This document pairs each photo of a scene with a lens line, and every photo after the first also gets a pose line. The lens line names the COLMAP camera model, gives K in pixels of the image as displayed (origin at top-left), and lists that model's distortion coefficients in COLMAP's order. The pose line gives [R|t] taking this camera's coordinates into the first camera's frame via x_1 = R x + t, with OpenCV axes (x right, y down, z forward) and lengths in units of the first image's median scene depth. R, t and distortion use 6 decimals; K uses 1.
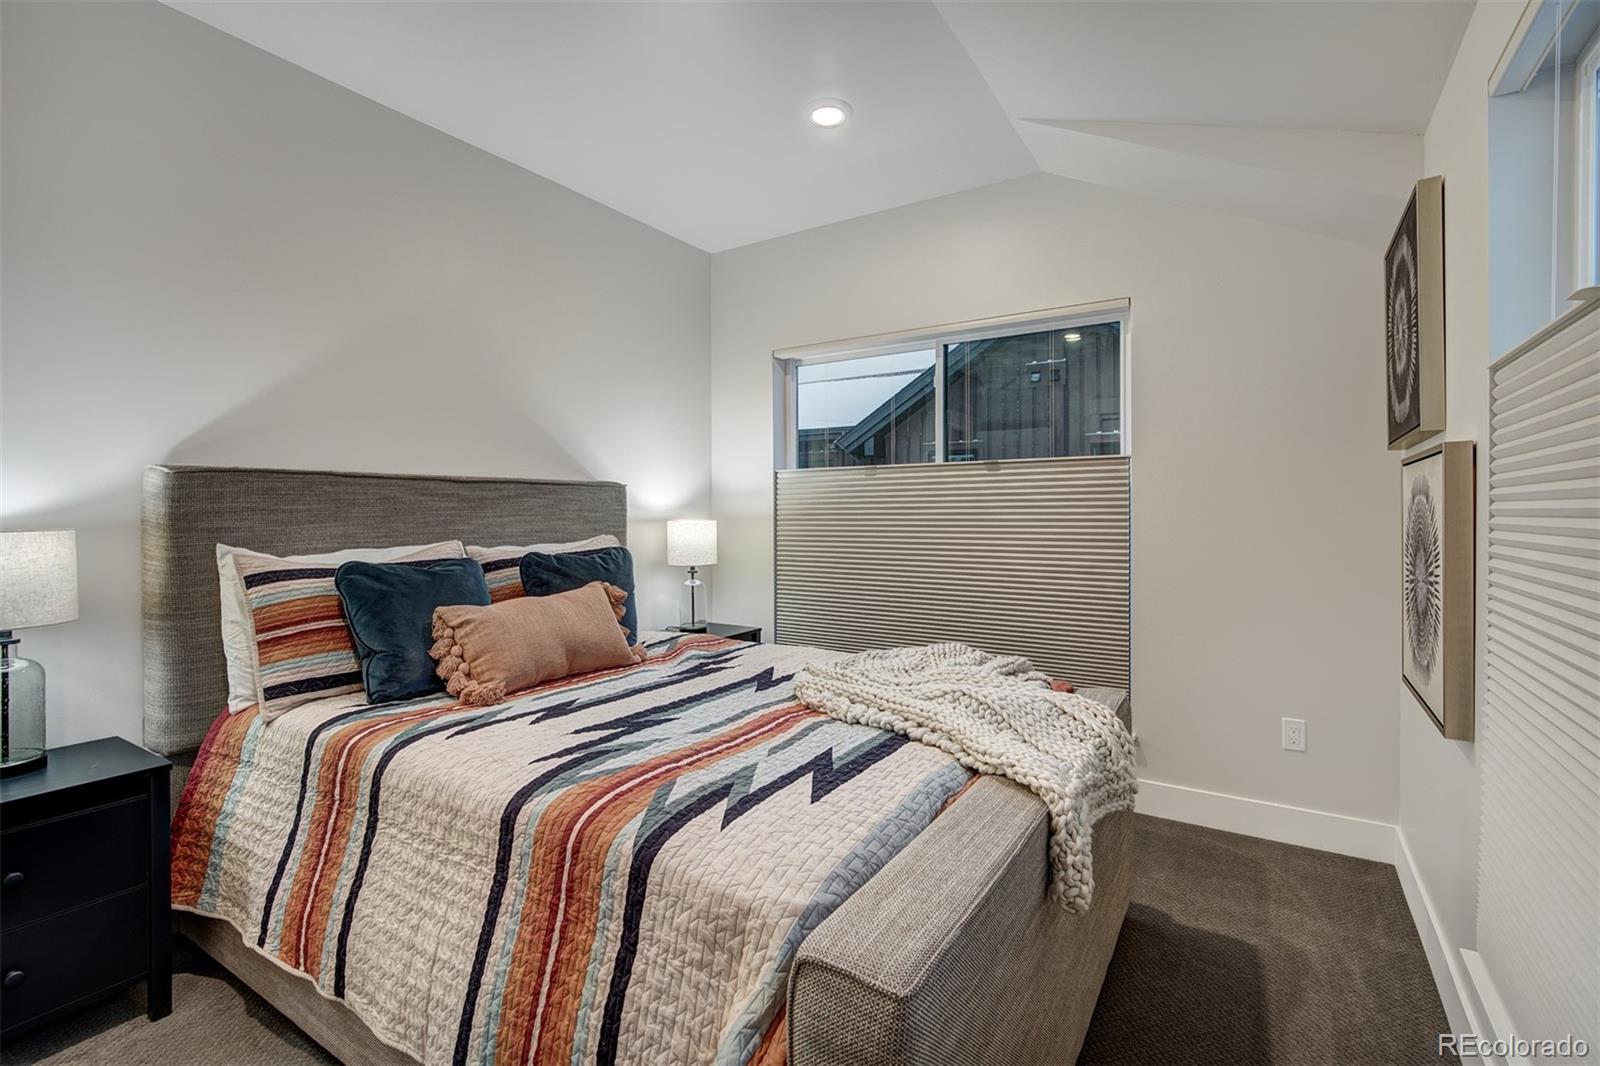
lens RADIAL K [[726.3, 0, 801.3], [0, 726.3, 519.2], [0, 0, 1]] dist [-0.001670, 0.000090]
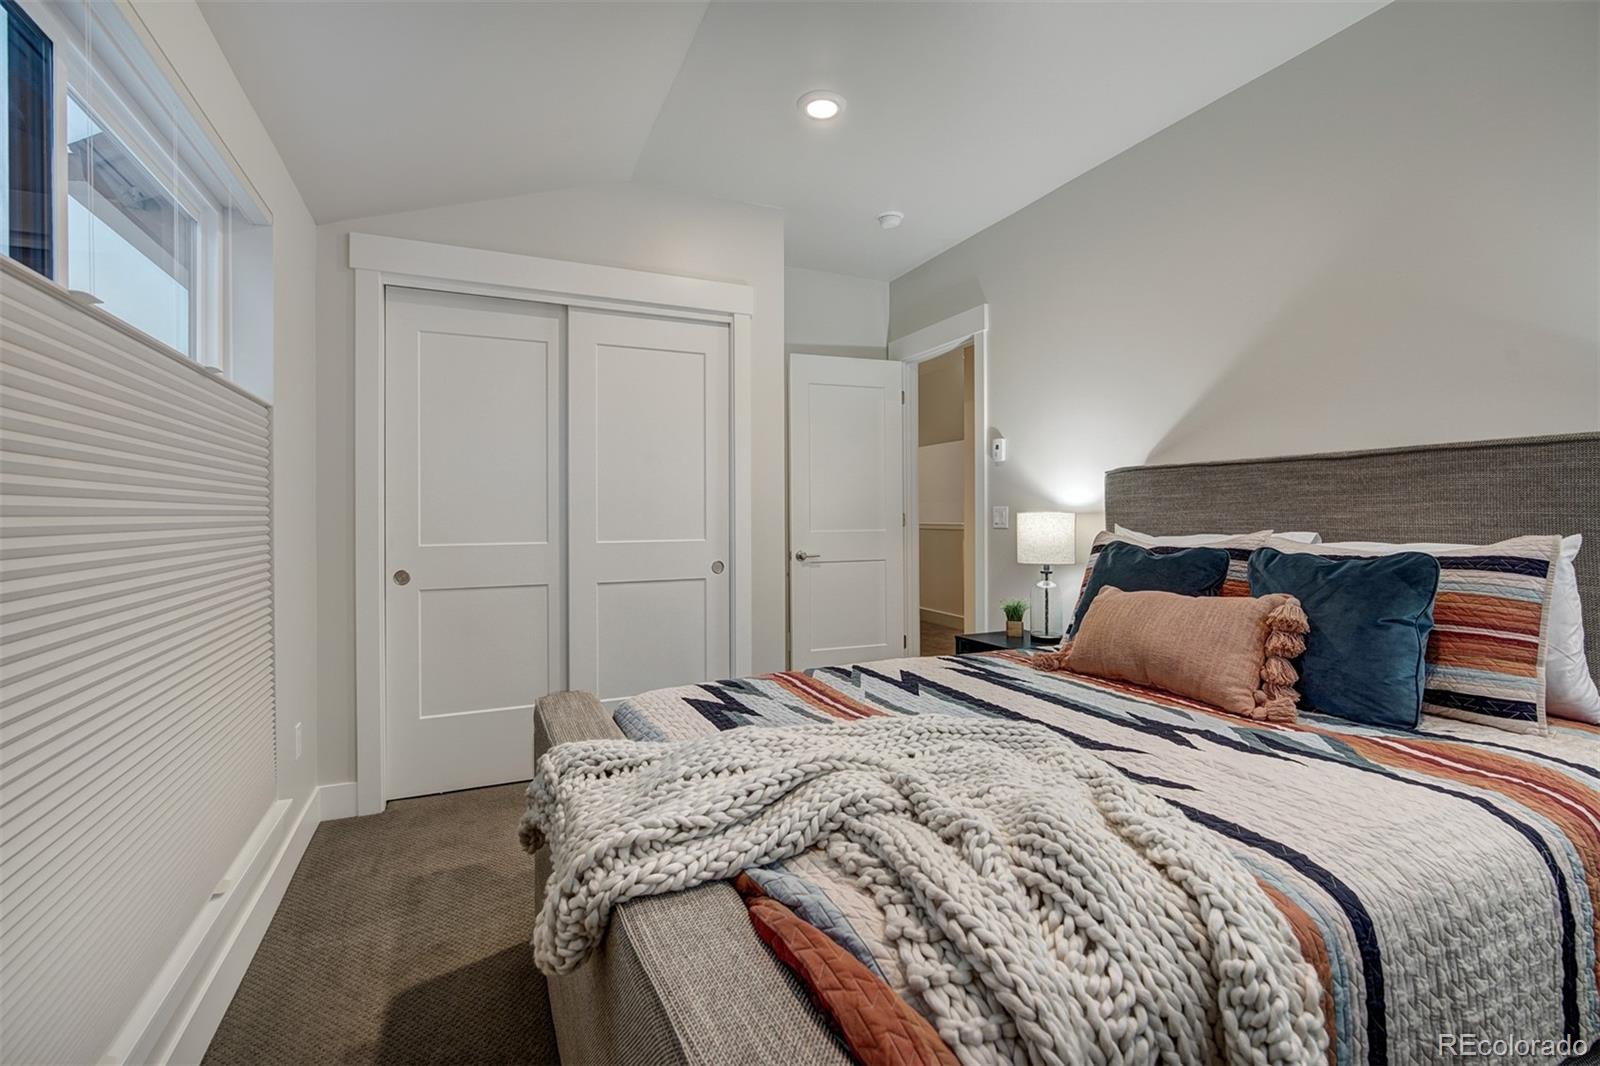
lens RADIAL K [[726.3, 0, 801.3], [0, 726.3, 519.2], [0, 0, 1]] dist [-0.001670, 0.000090]
pose [[-0.537480, 0.017323, -0.843099, 0.686728], [0.005277, 0.999838, 0.017180, -0.002469], [0.843260, 0.004785, -0.537484, 1.206143]]
